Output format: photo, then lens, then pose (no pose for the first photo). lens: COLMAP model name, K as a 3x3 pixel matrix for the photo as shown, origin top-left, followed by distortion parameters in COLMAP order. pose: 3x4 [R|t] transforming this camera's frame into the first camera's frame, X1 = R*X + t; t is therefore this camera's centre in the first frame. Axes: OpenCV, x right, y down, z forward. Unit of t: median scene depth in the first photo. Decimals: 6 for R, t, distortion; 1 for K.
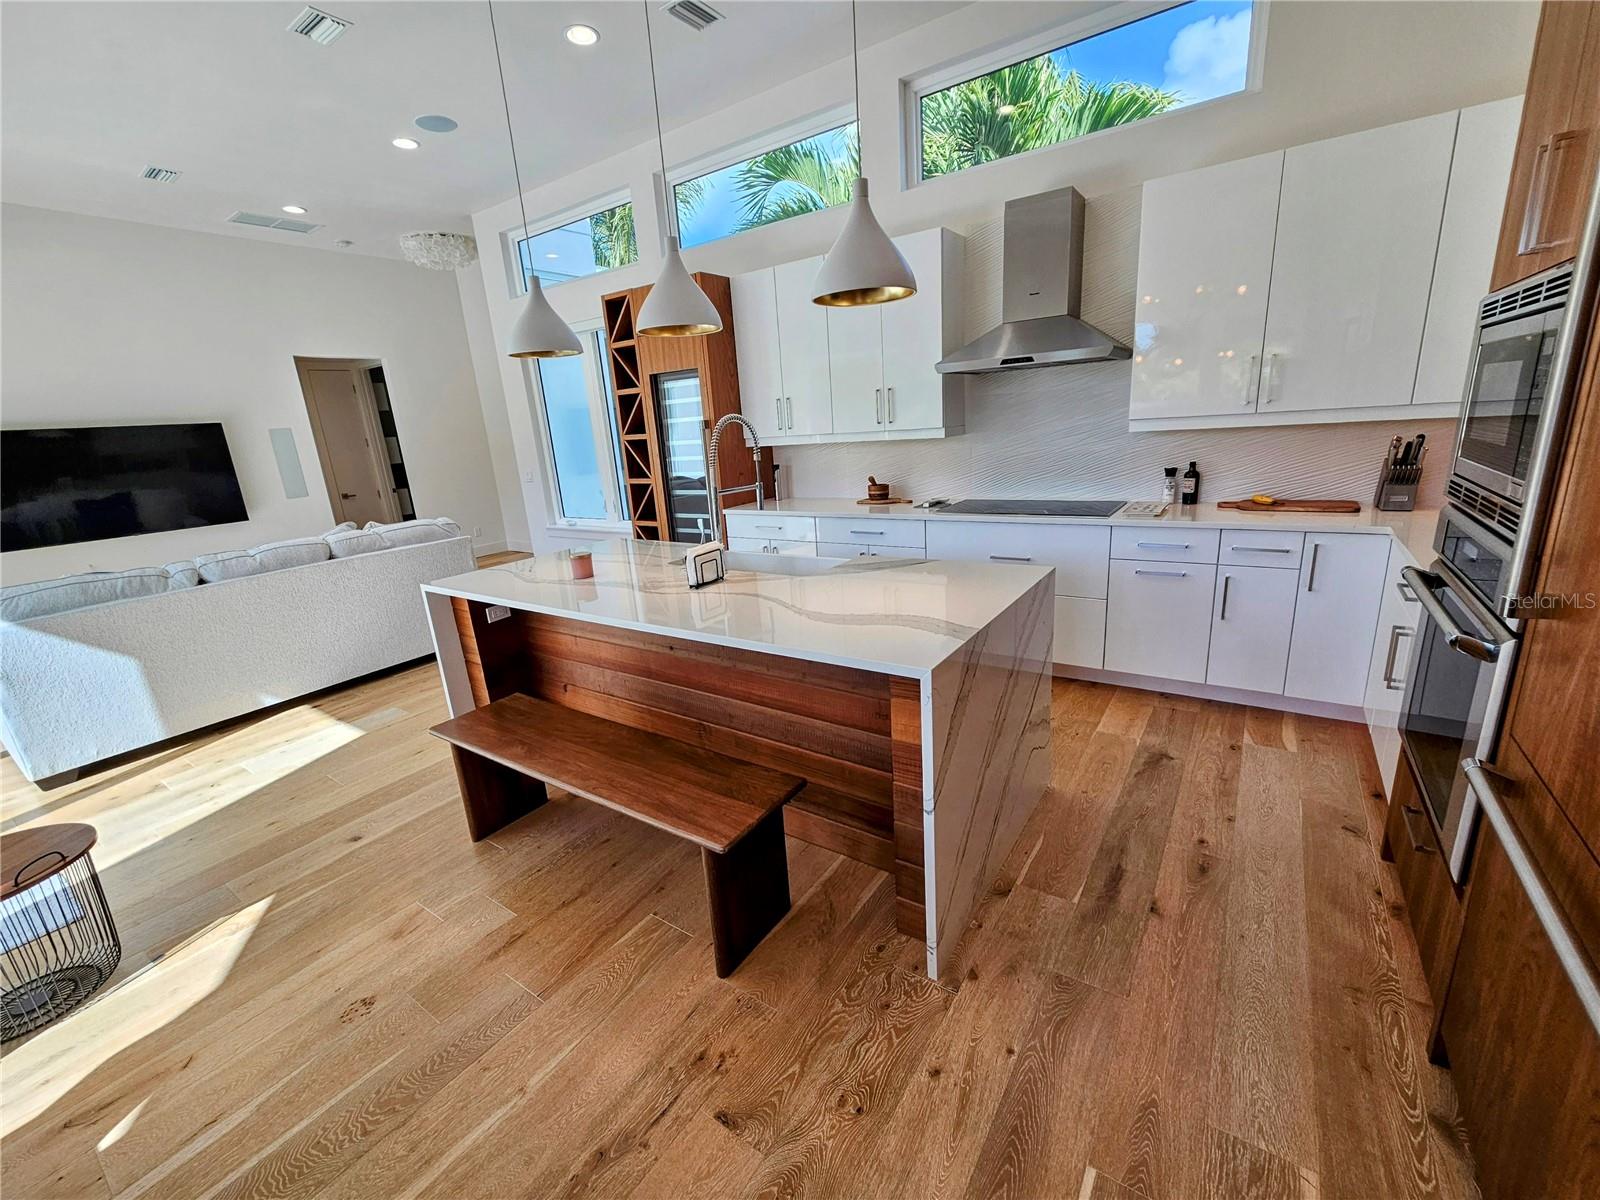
lens RADIAL K [[657.9, 0, 803.2], [0, 657.9, 602.9], [0, 0, 1]] dist [-0.002044, -0.000349]
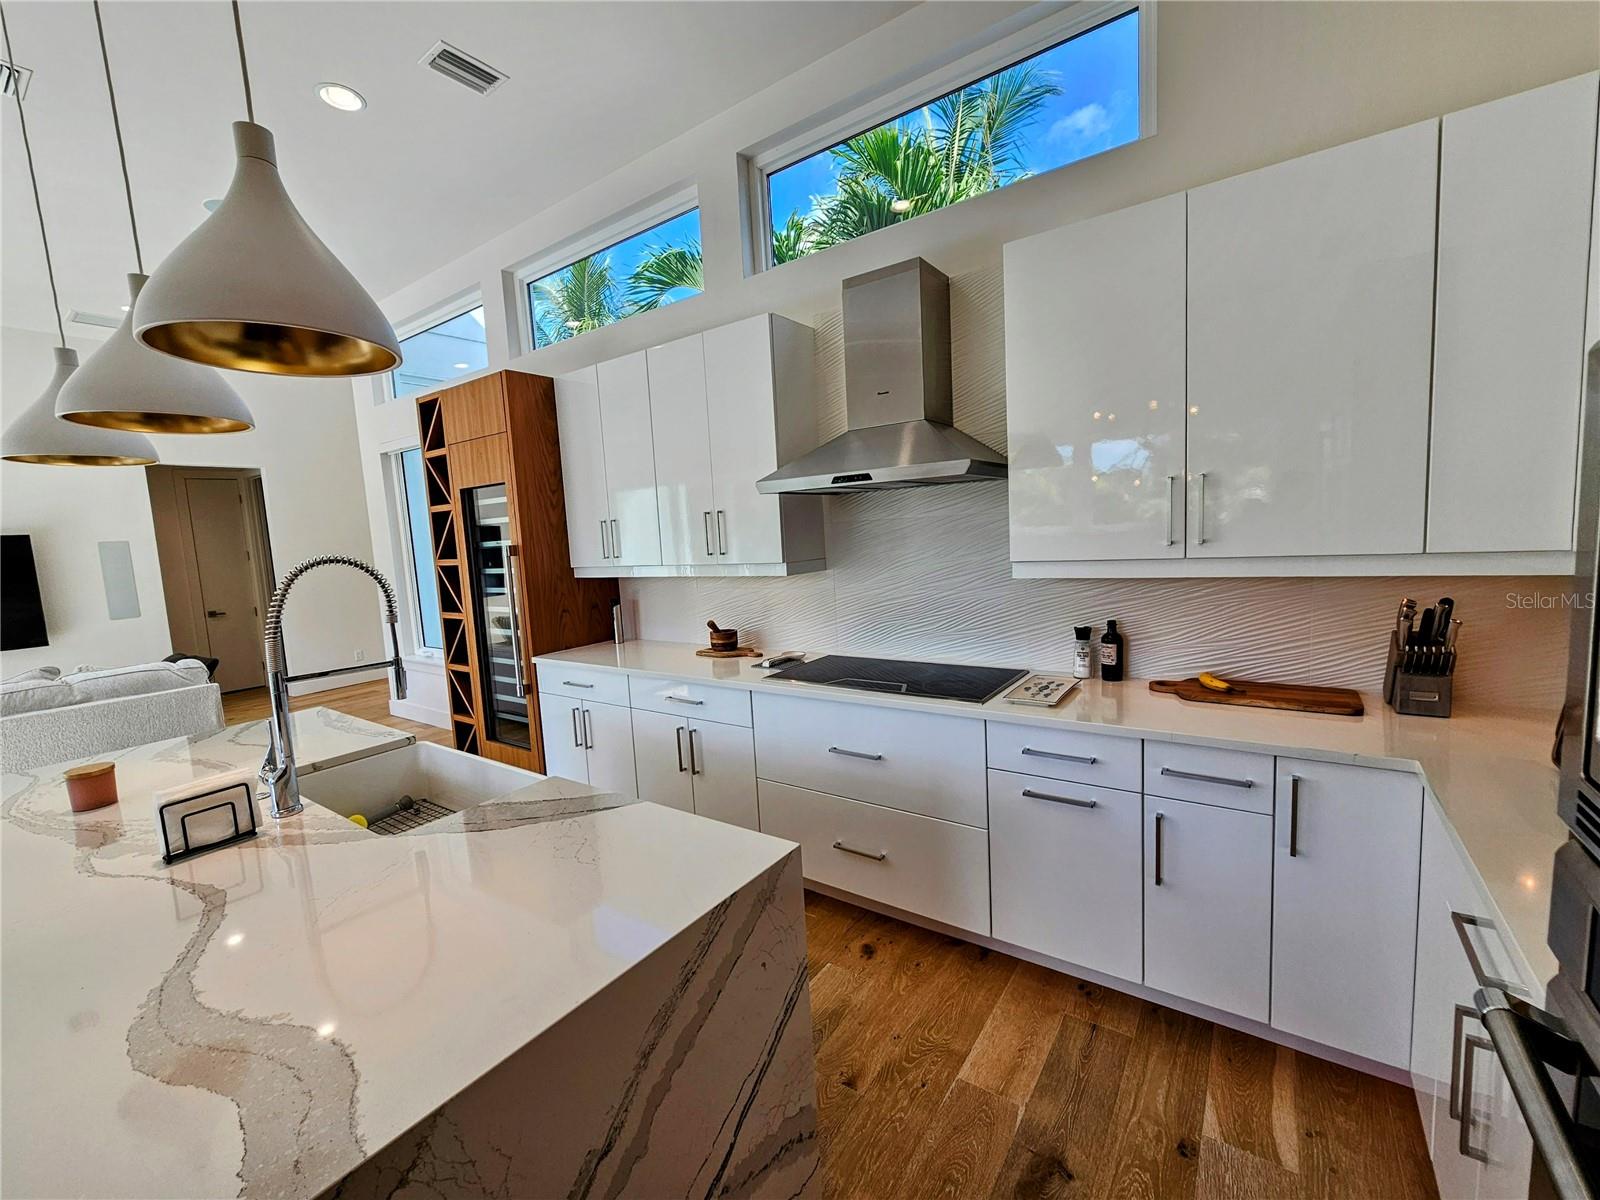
lens RADIAL K [[657.9, 0, 798.6], [0, 657.9, 597.5], [0, 0, 1]] dist [-0.002044, -0.000349]
pose [[0.999684, 0.016576, -0.018884, 0.271387], [-0.019538, 0.985357, -0.169383, -0.113270], [0.015800, 0.169699, 0.985369, 0.302059]]
